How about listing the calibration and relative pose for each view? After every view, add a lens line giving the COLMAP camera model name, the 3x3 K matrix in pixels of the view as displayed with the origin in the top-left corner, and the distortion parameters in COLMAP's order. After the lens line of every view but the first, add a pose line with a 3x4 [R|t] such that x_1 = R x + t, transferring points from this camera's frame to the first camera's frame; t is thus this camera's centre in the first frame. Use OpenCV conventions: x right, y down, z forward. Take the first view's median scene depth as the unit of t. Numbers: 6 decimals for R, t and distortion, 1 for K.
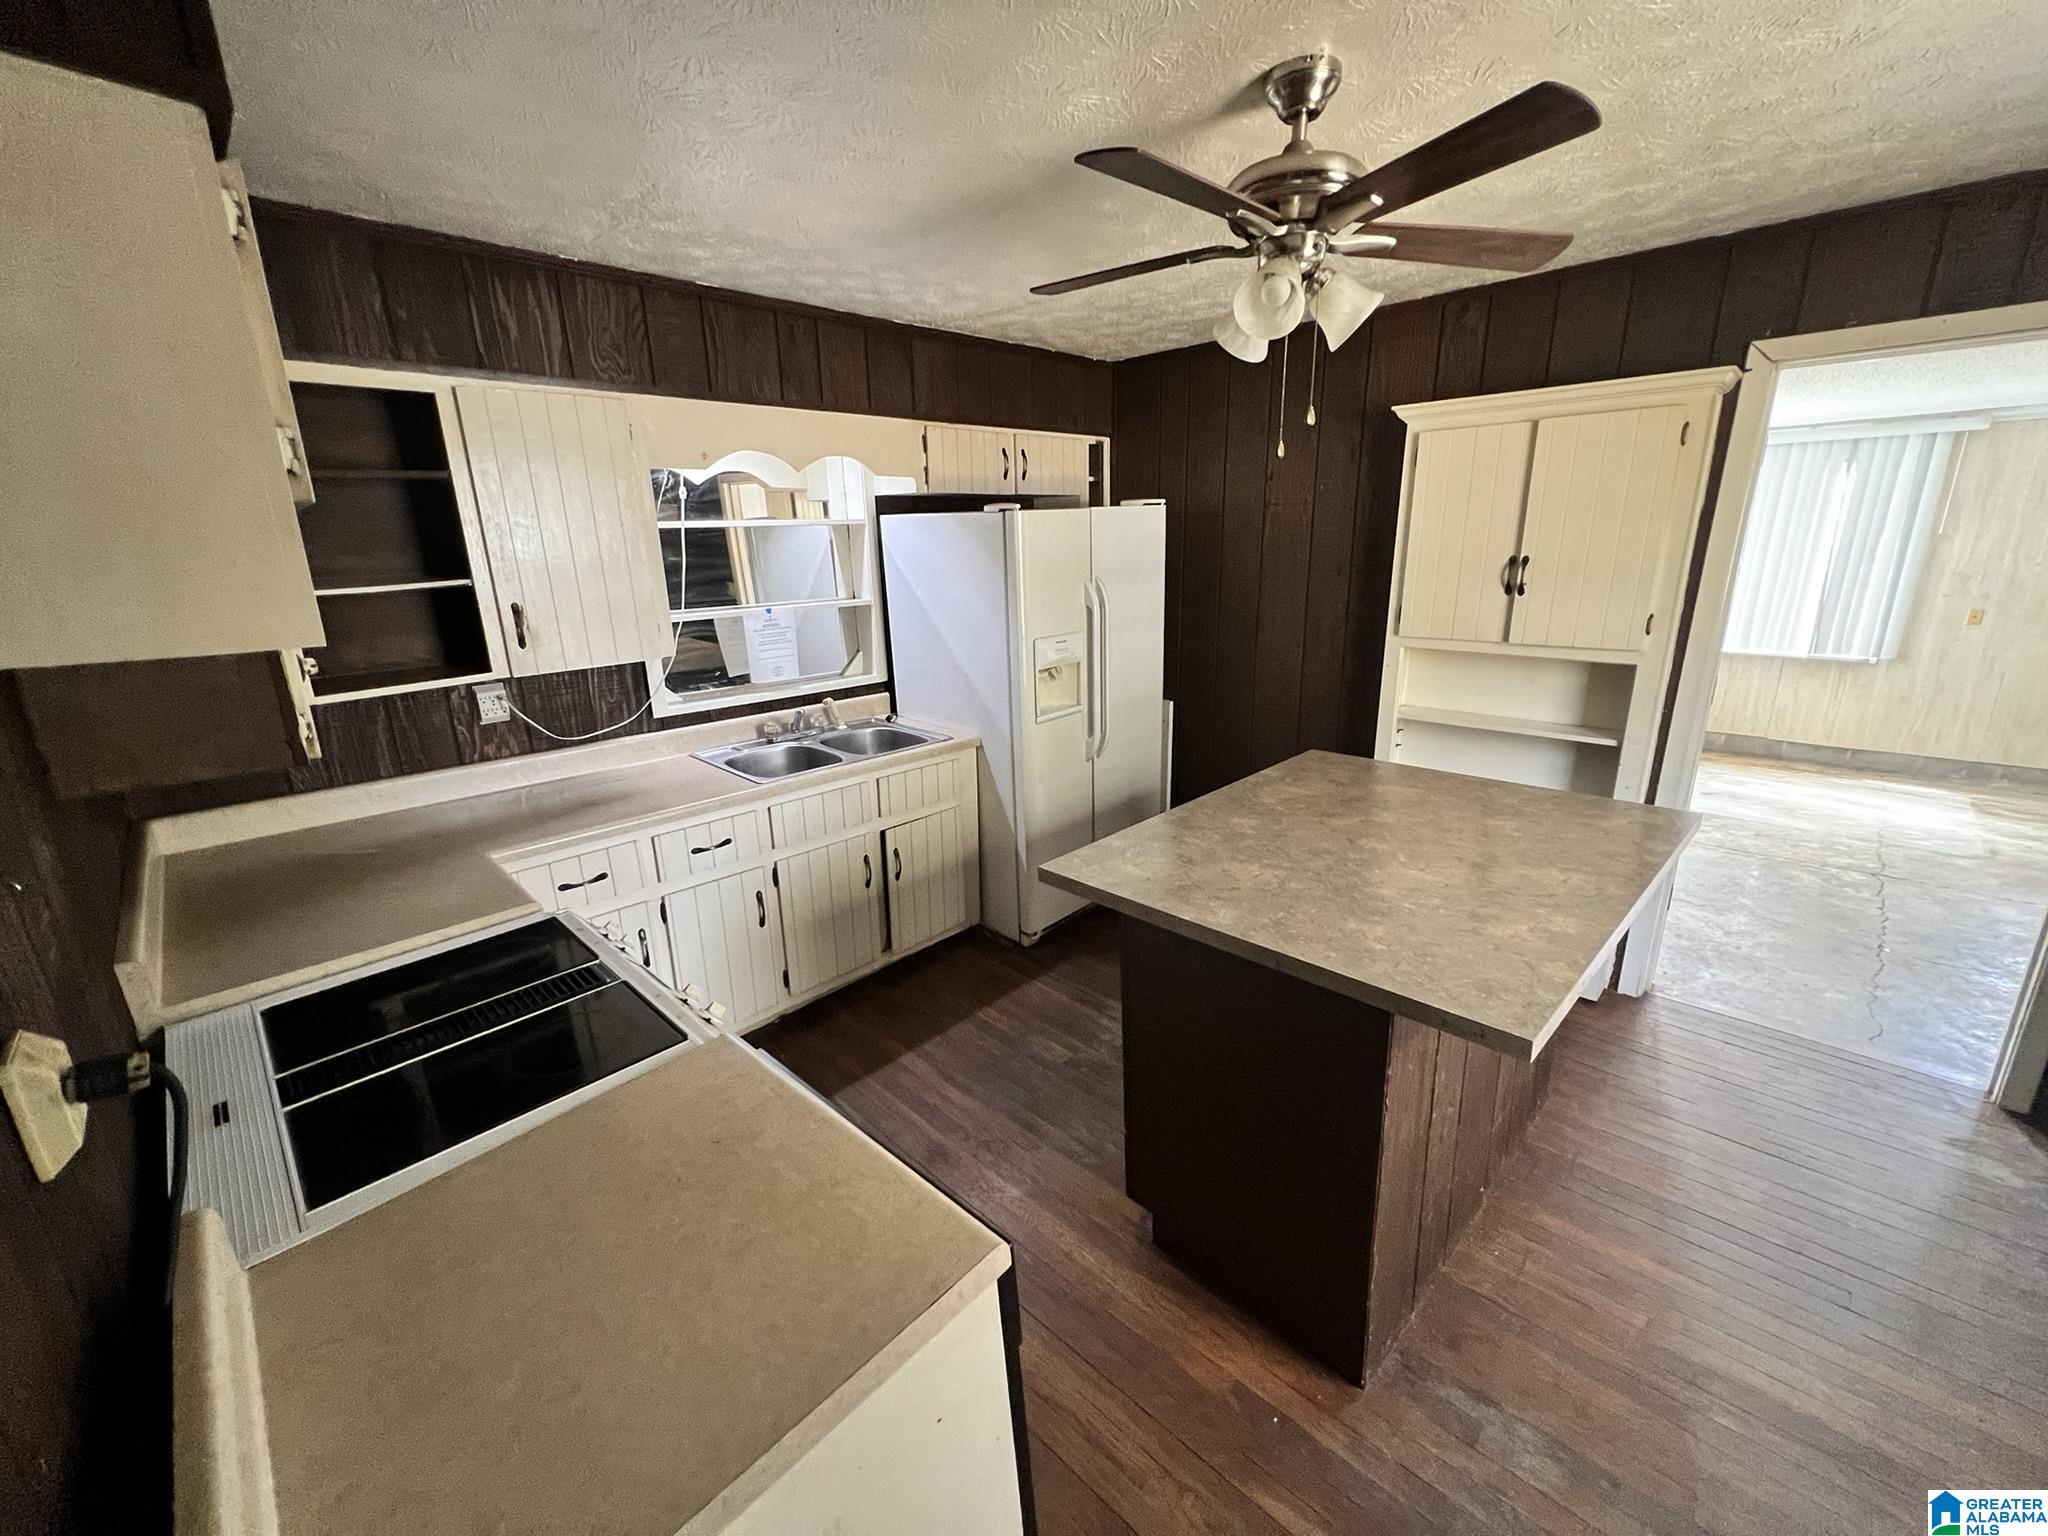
lens RADIAL K [[826.6, 0, 1022.9], [0, 826.6, 772.6], [0, 0, 1]] dist [0.002374, 0.000213]
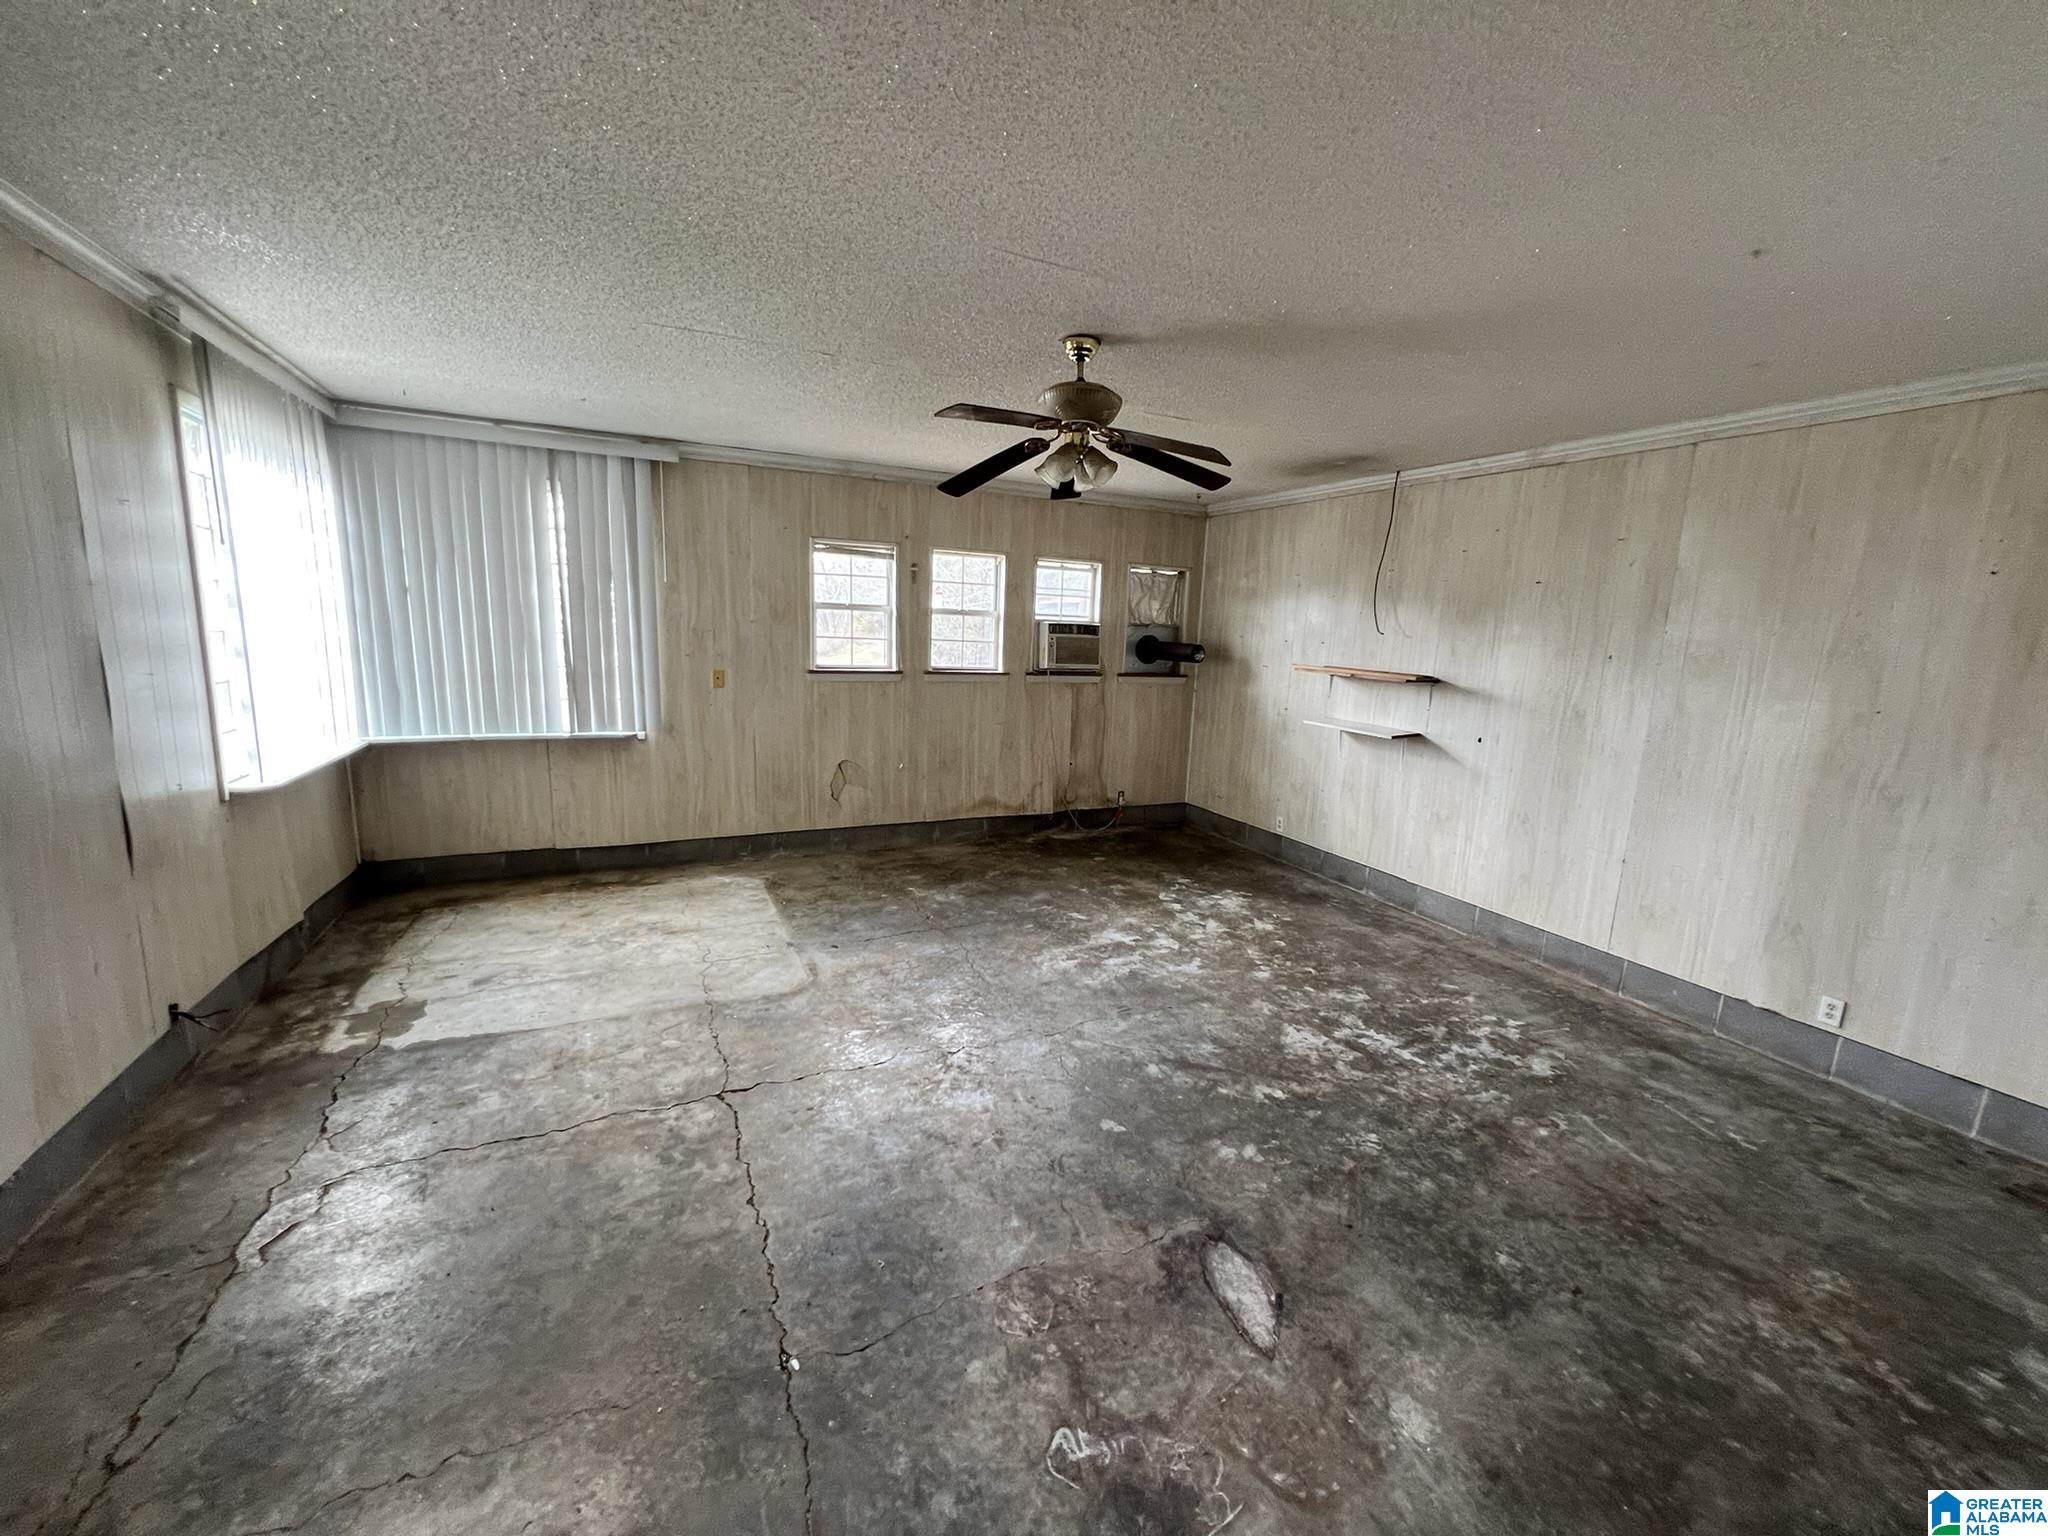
lens RADIAL K [[819.4, 0, 1021.4], [0, 819.4, 763.9], [0, 0, 1]] dist [0.001370, -0.000073]
pose [[0.339753, -0.135302, 0.930731, 0.439961], [0.209756, 0.975574, 0.065252, -0.088045], [-0.916826, 0.173057, 0.359835, 0.411988]]
